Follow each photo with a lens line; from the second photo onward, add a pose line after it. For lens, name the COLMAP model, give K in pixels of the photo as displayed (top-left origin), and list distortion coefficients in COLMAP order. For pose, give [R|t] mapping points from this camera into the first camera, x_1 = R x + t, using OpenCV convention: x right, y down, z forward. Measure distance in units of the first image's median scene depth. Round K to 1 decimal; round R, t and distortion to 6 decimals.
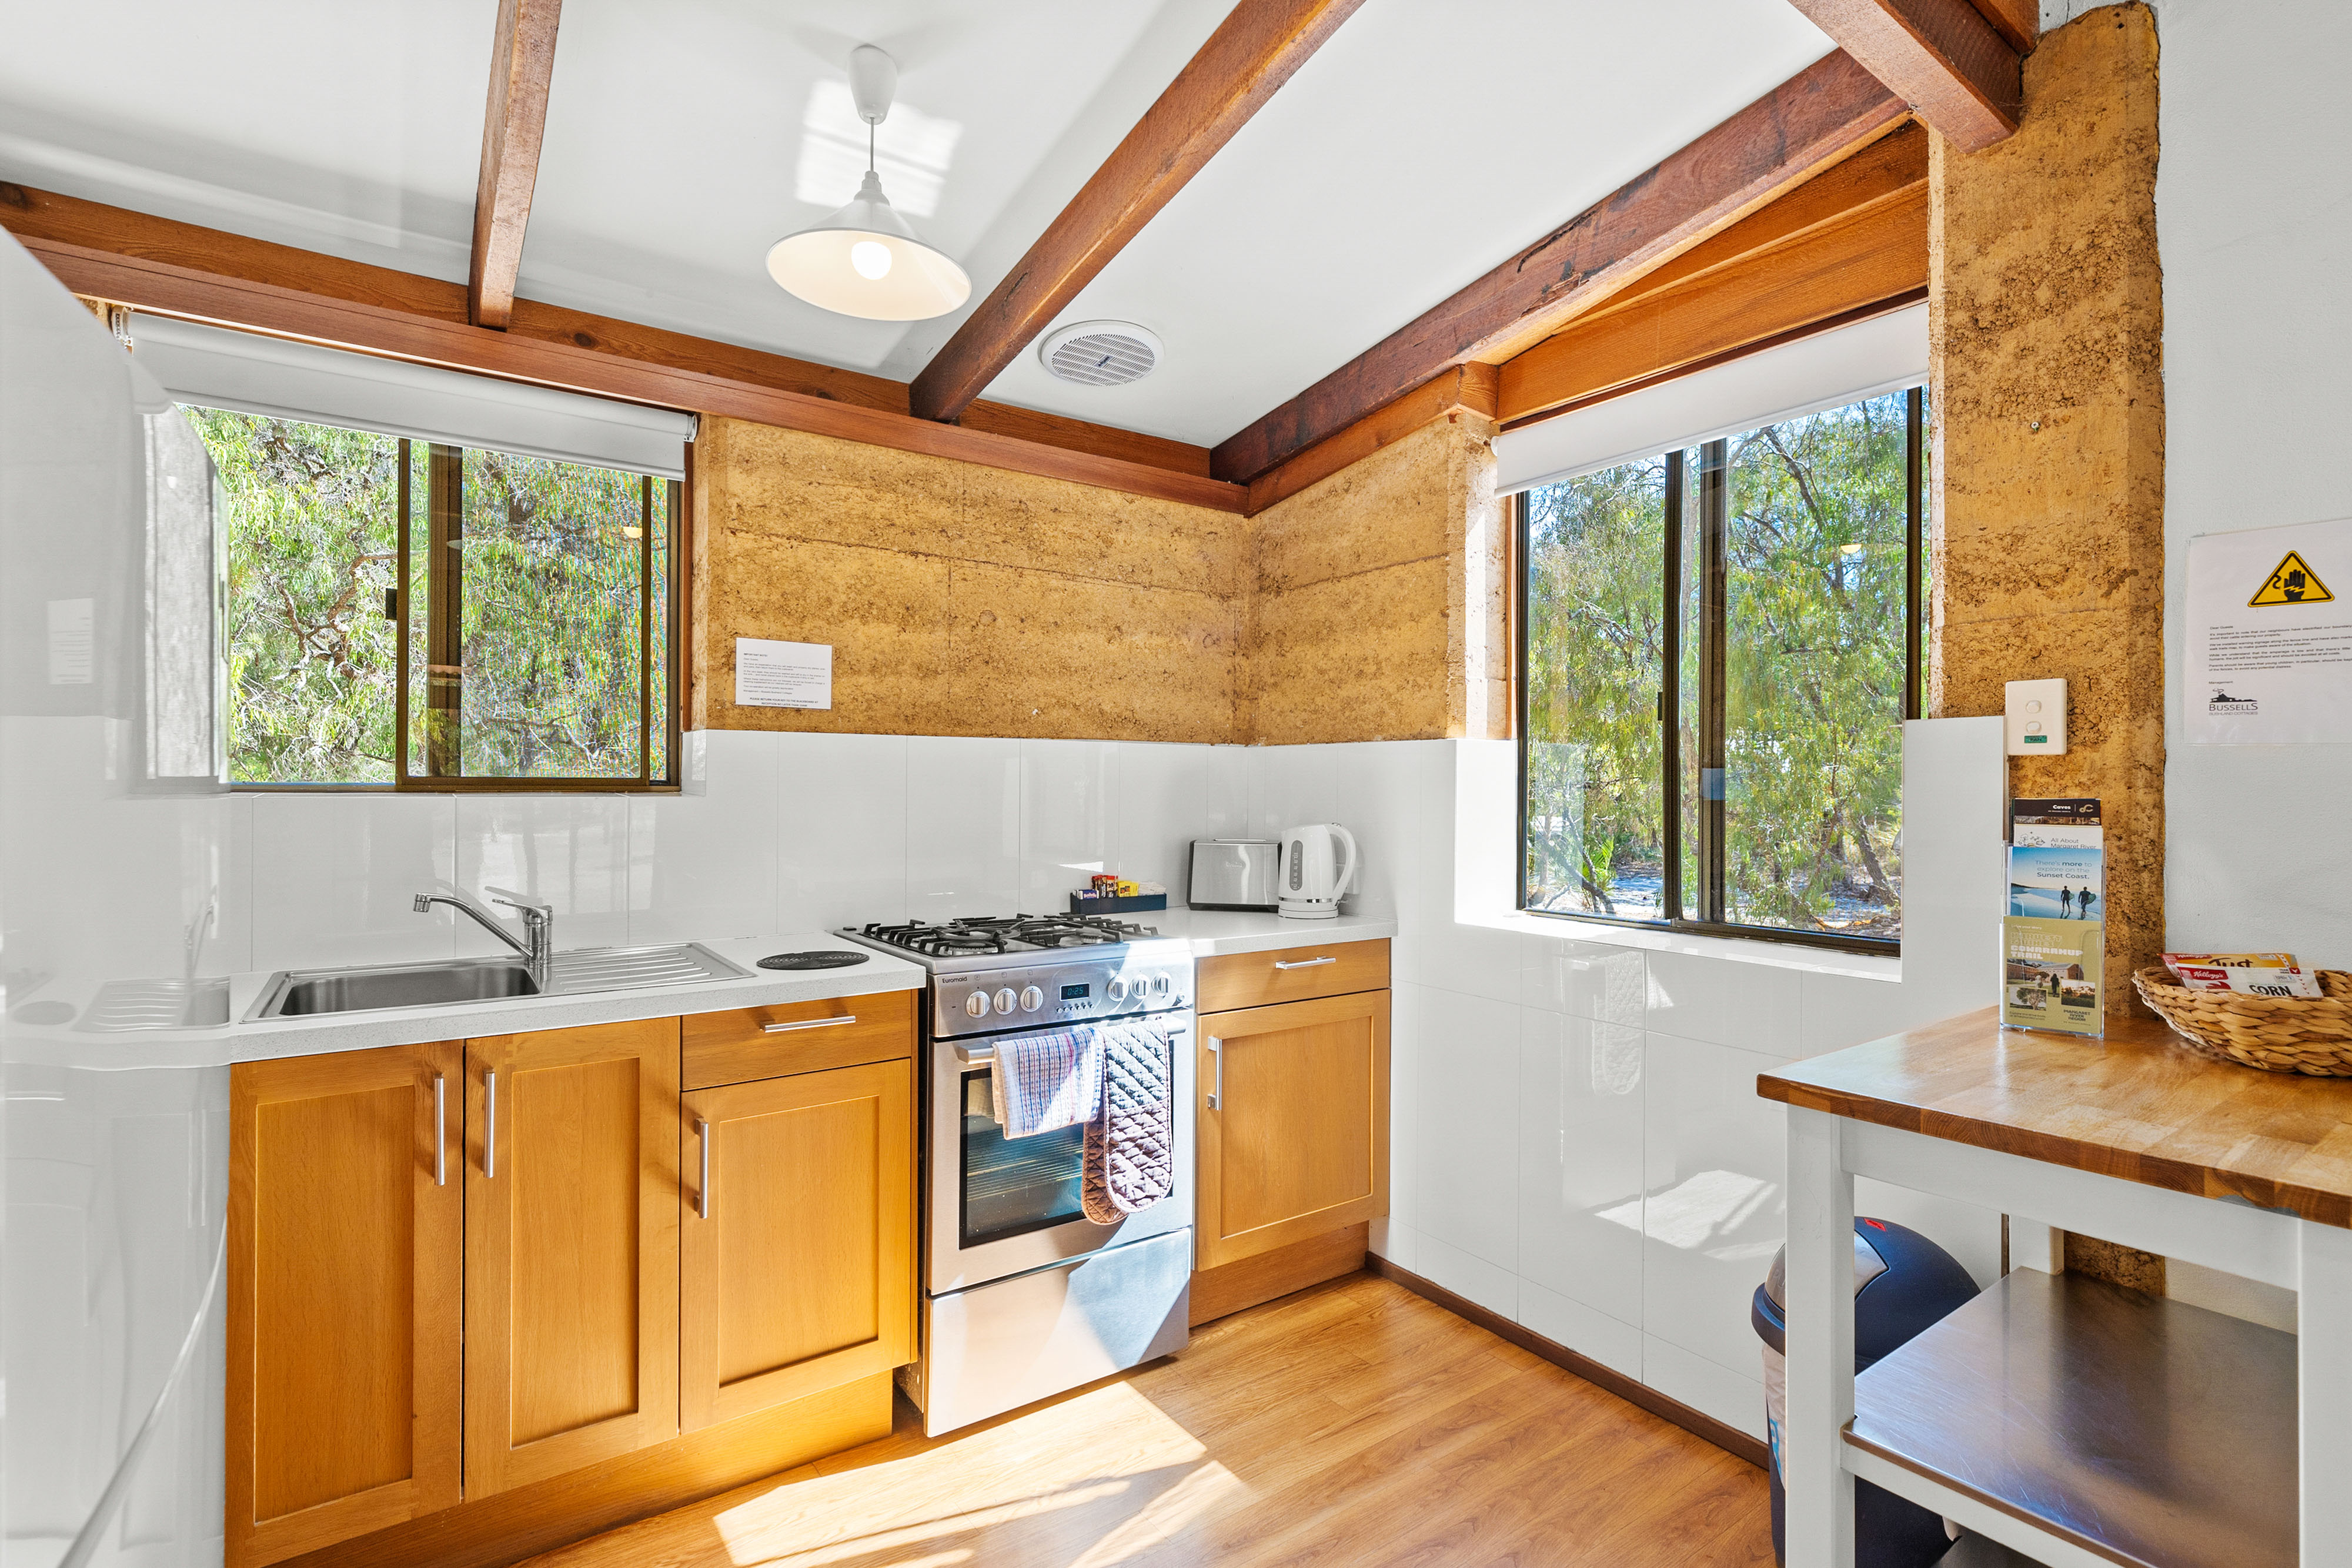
lens RADIAL K [[1086.5, 0, 1180.3], [0, 1086.5, 778.2], [0, 0, 1]] dist [0.004867, -0.000529]
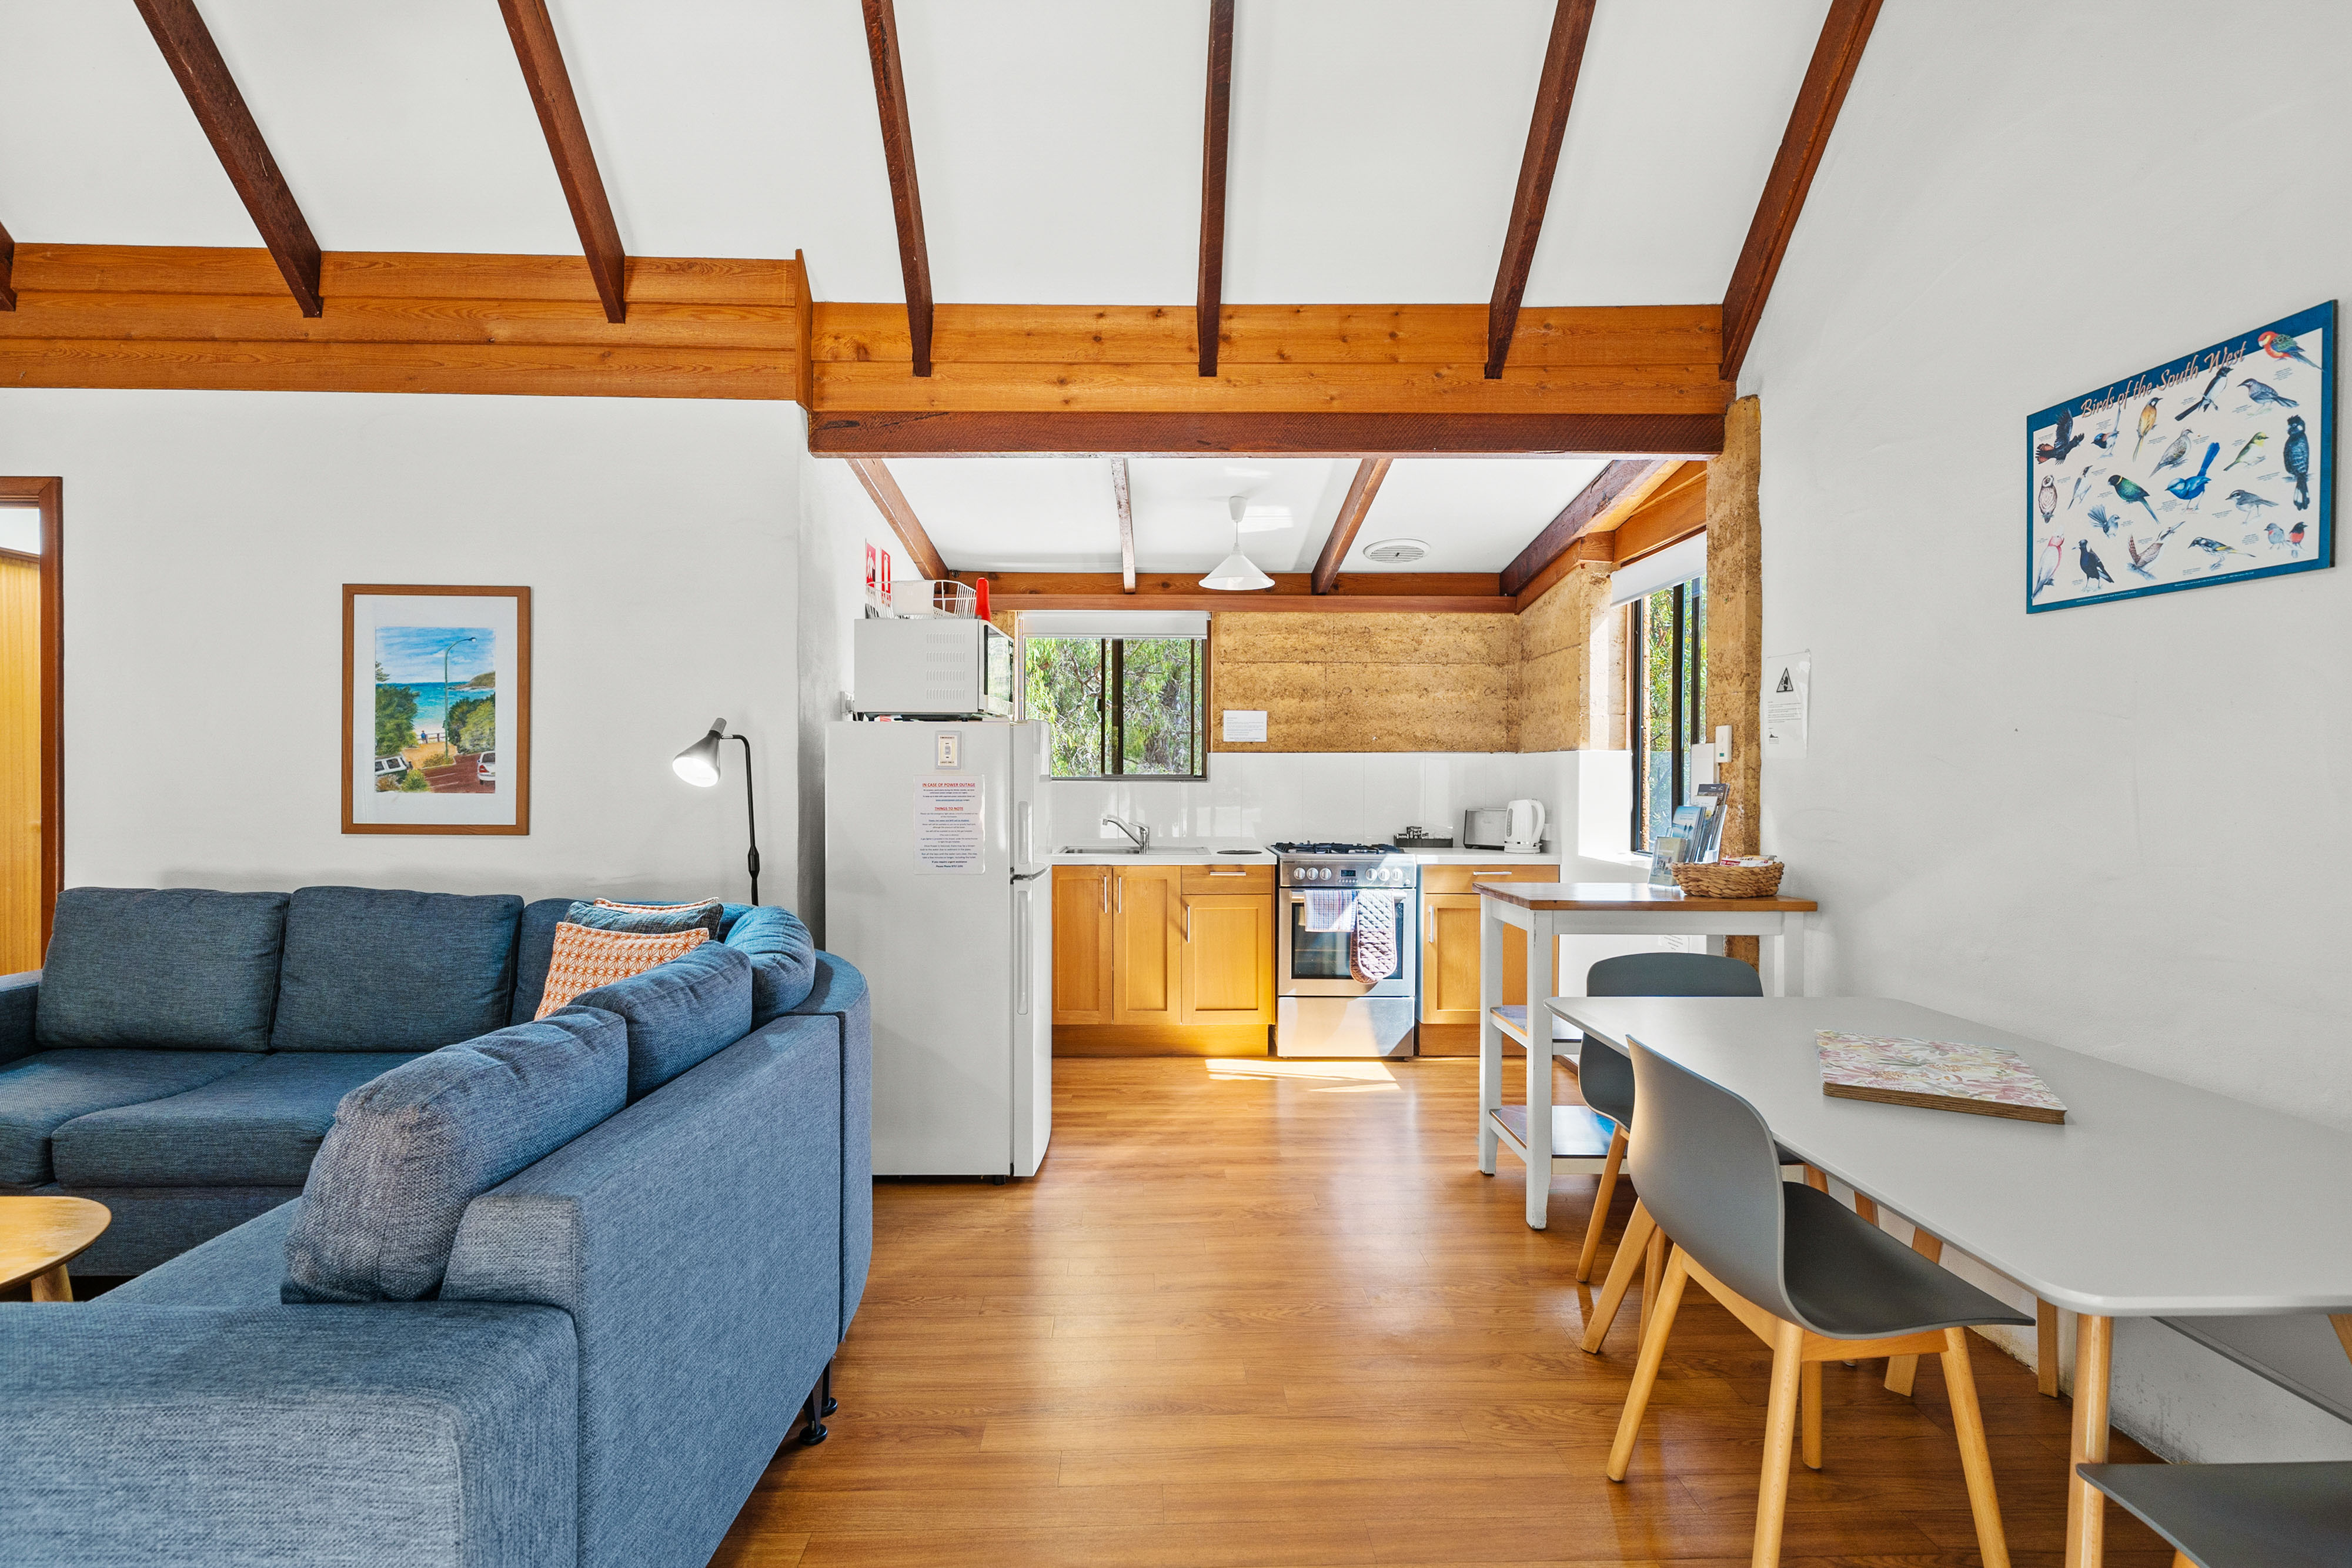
lens RADIAL K [[1086.5, 0, 1178.1], [0, 1086.5, 776.7], [0, 0, 1]] dist [0.004867, -0.000529]
pose [[0.825528, -0.001970, -0.564357, 0.732761], [0.006610, 0.999959, 0.006179, -0.009526], [0.564322, -0.008831, 0.825508, -0.843577]]
